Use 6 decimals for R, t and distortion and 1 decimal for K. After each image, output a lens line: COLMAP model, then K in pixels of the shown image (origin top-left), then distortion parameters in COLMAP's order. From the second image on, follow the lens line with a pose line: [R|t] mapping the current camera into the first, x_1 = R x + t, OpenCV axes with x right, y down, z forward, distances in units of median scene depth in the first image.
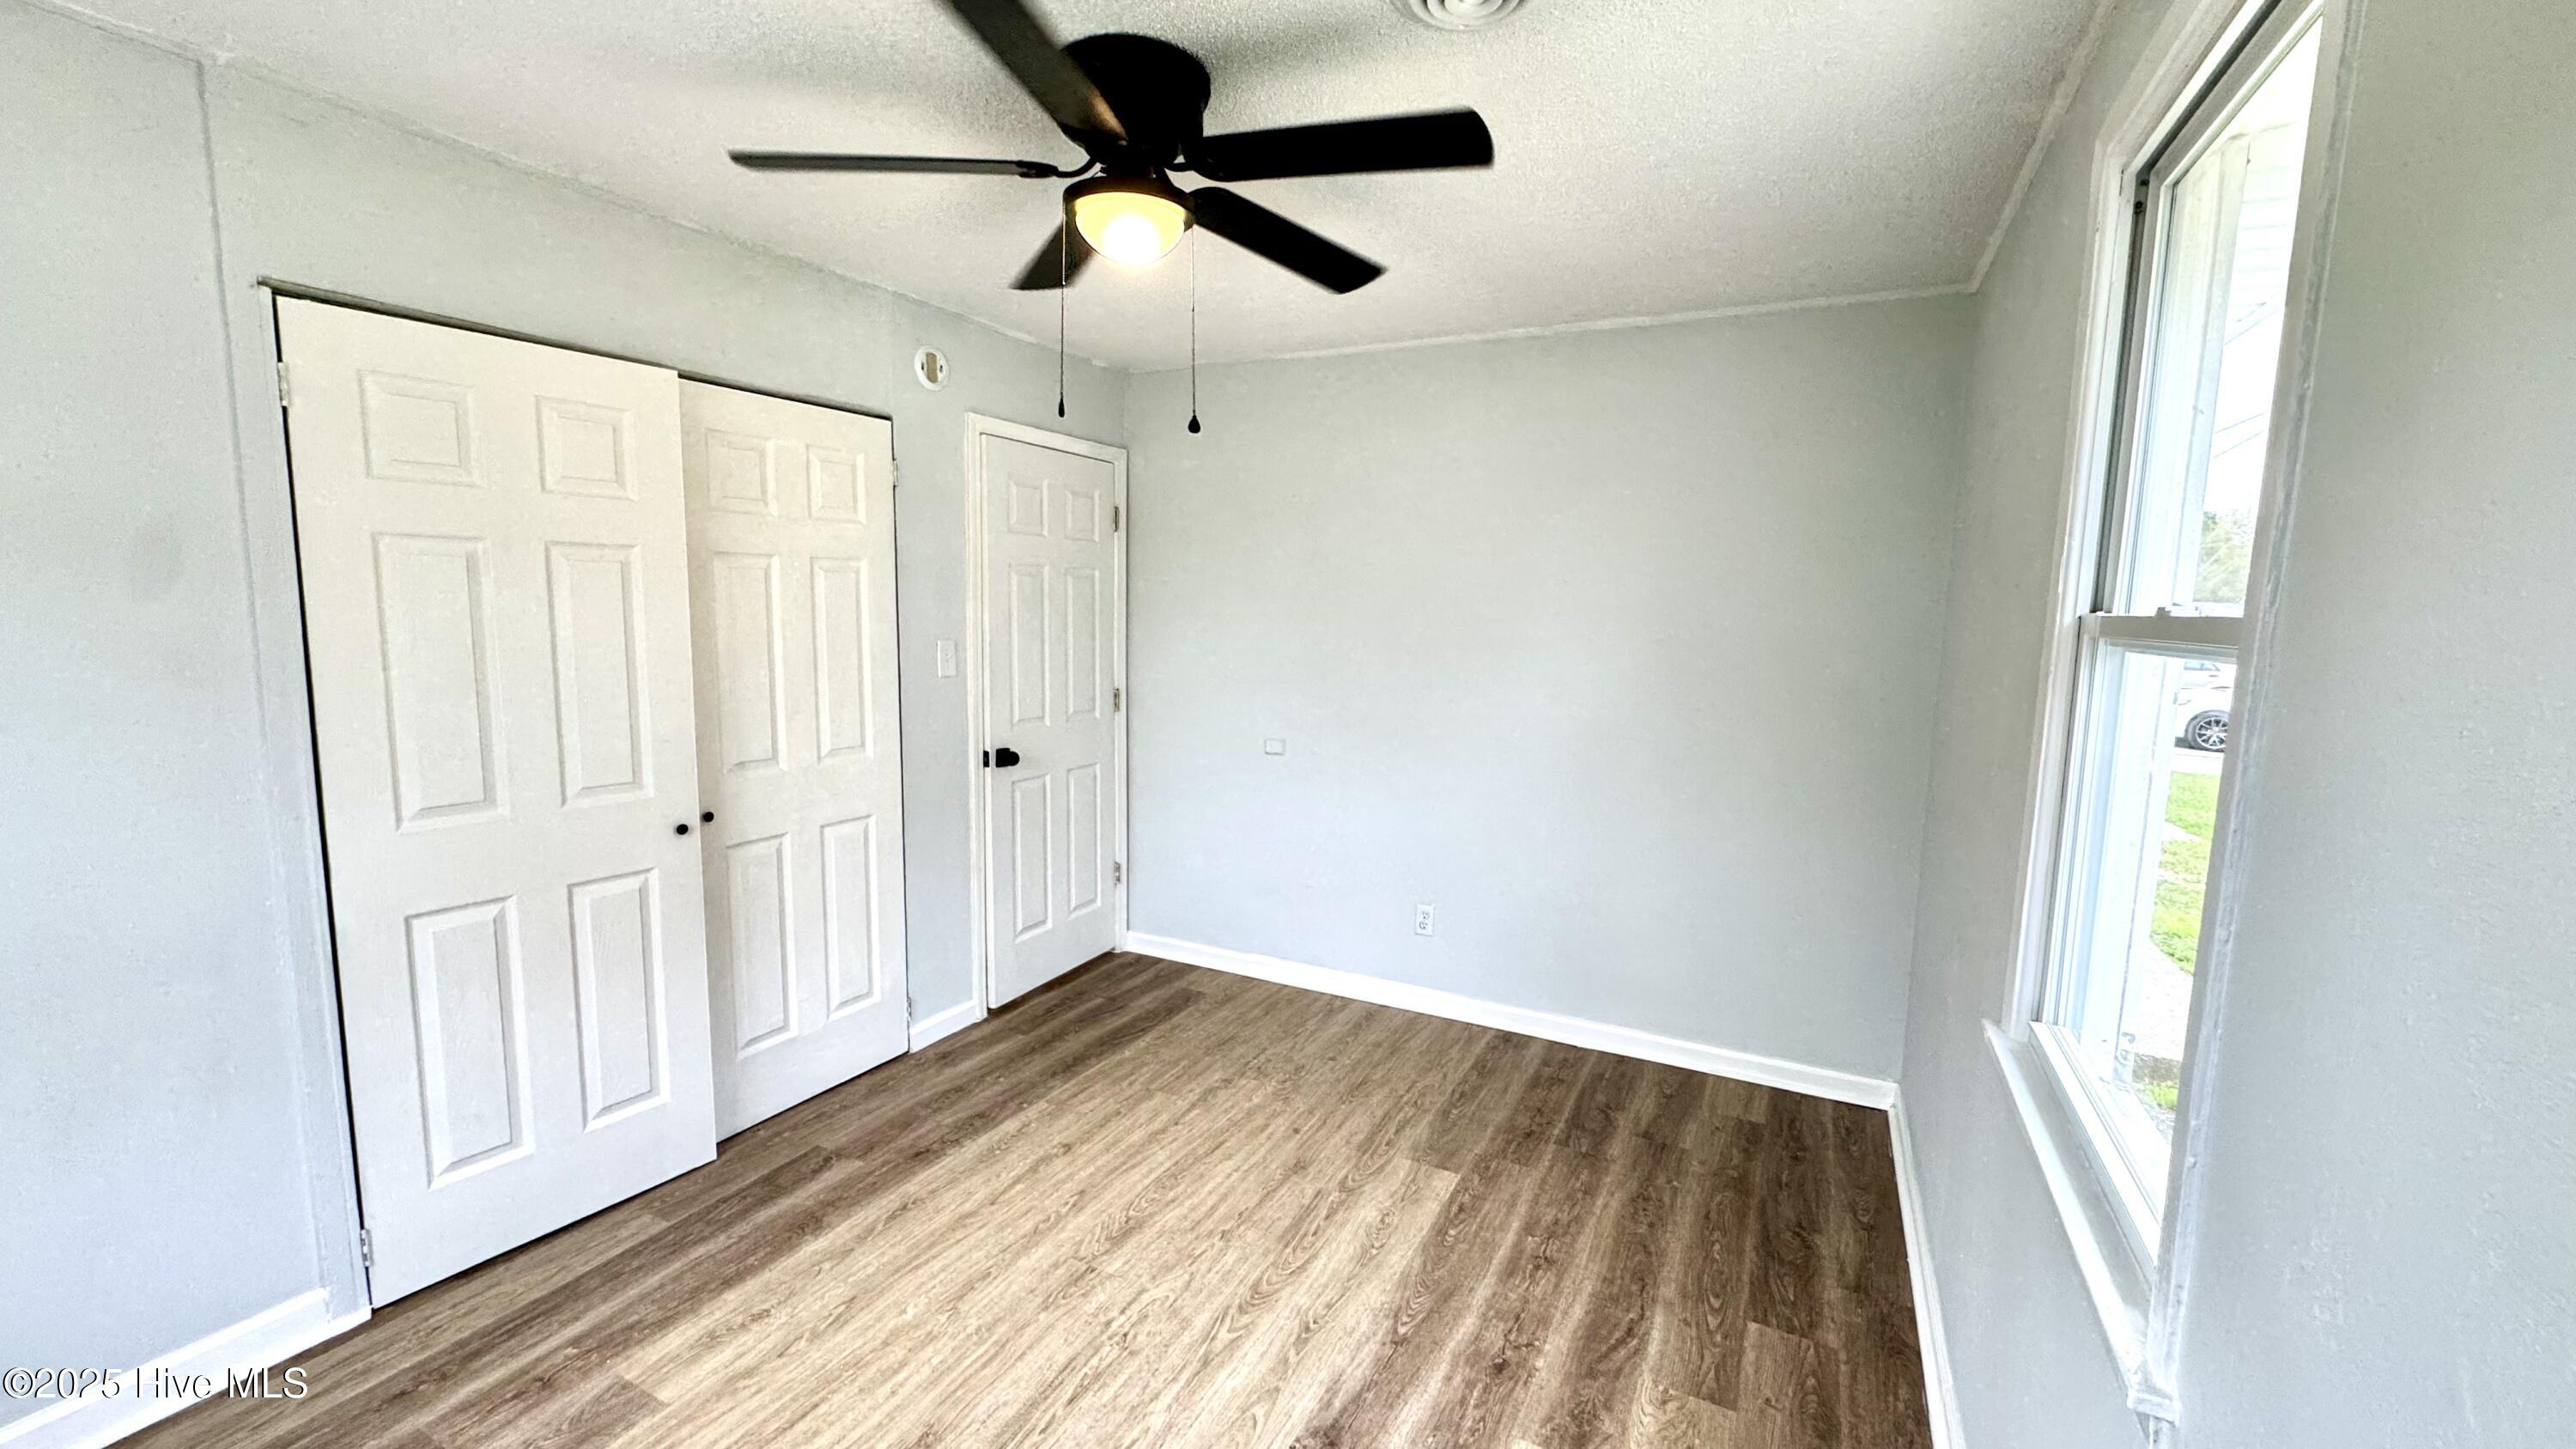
lens RADIAL K [[1015.6, 0, 1288.0], [0, 1015.6, 724.5], [0, 0, 1]] dist [0.000598, 0.000249]
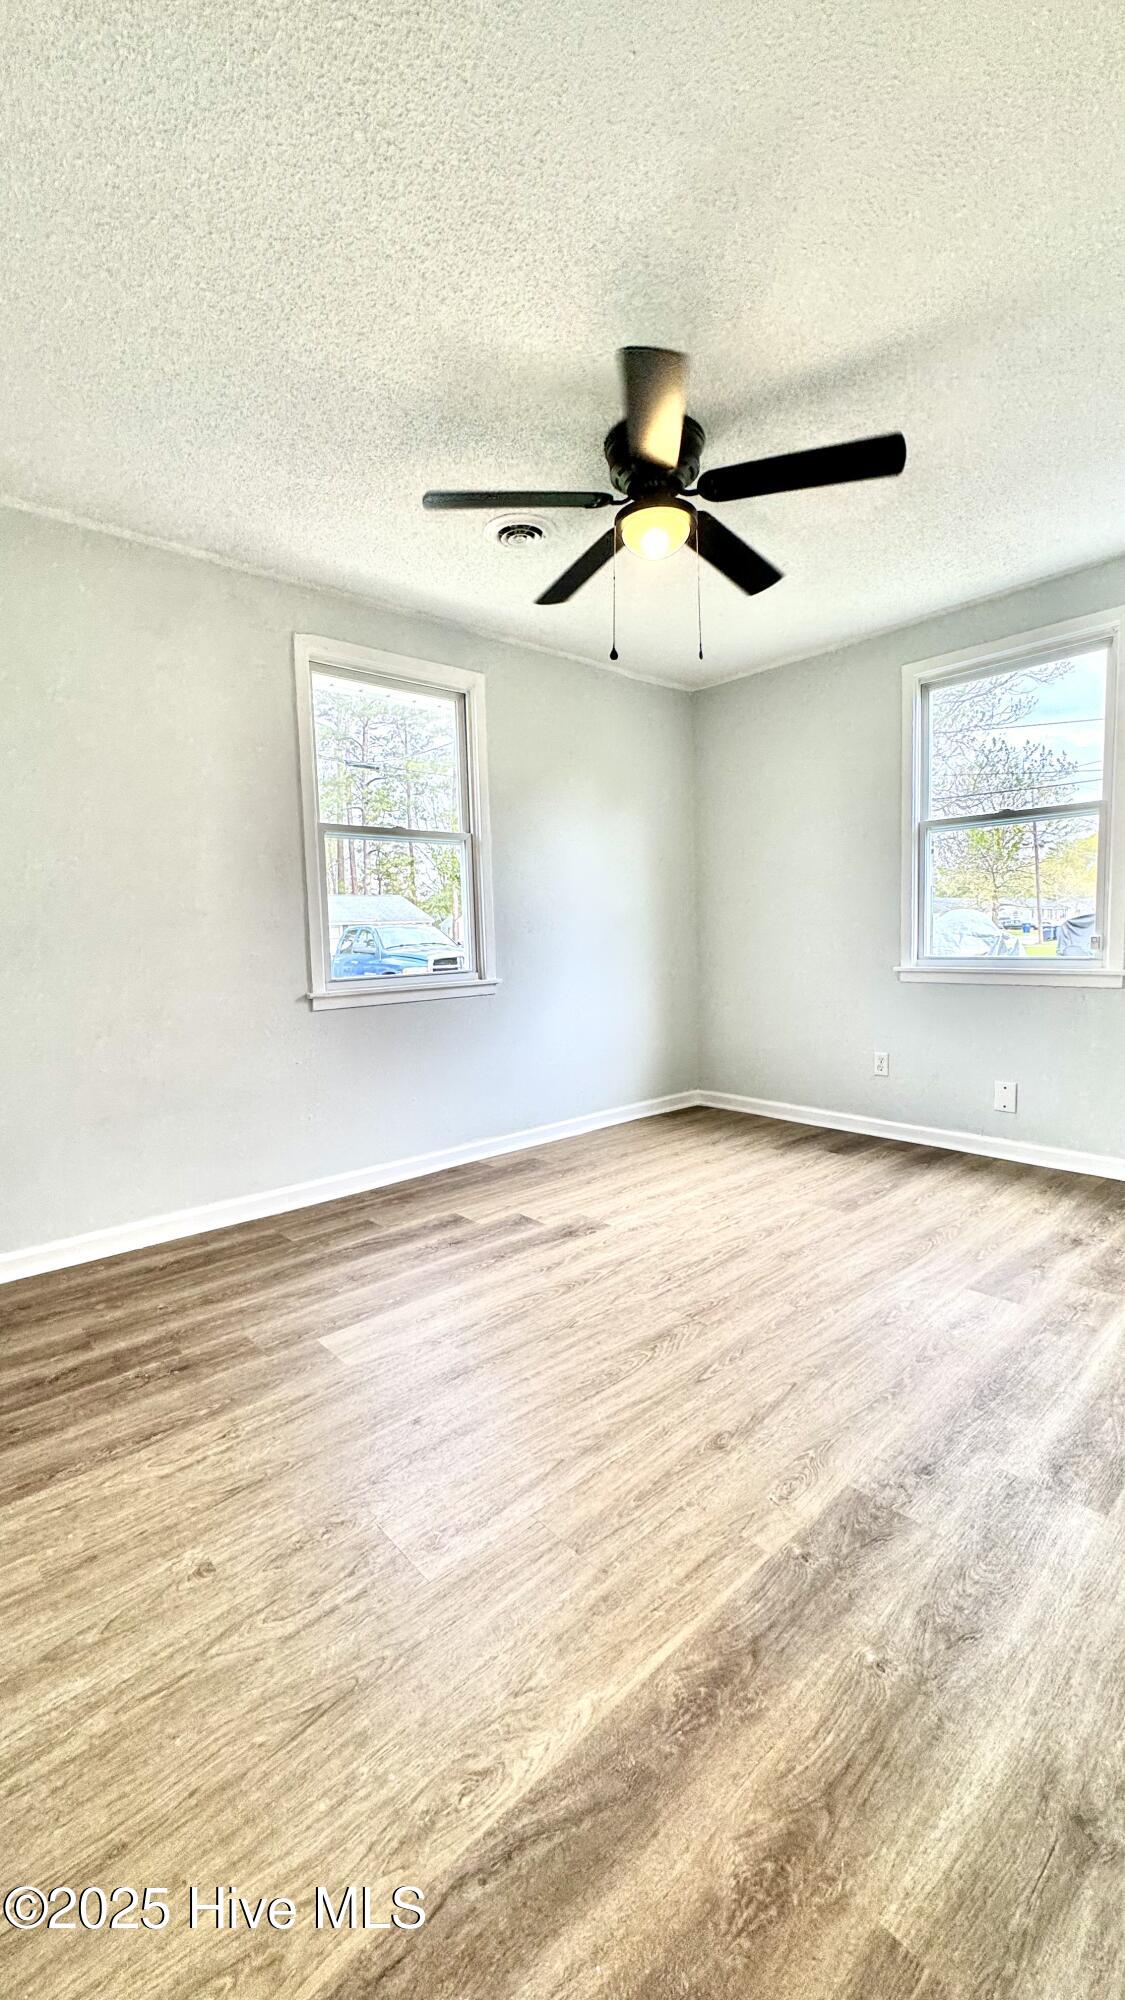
lens RADIAL K [[793.1, 0, 562.5], [0, 793.1, 1000.0], [0, 0, 1]] dist [-0.001606, 0.000241]
pose [[-0.932379, -0.026415, 0.360515, -0.342268], [0.051384, 0.977514, 0.204513, -0.026603], [-0.357811, 0.209209, -0.910057, 1.644621]]
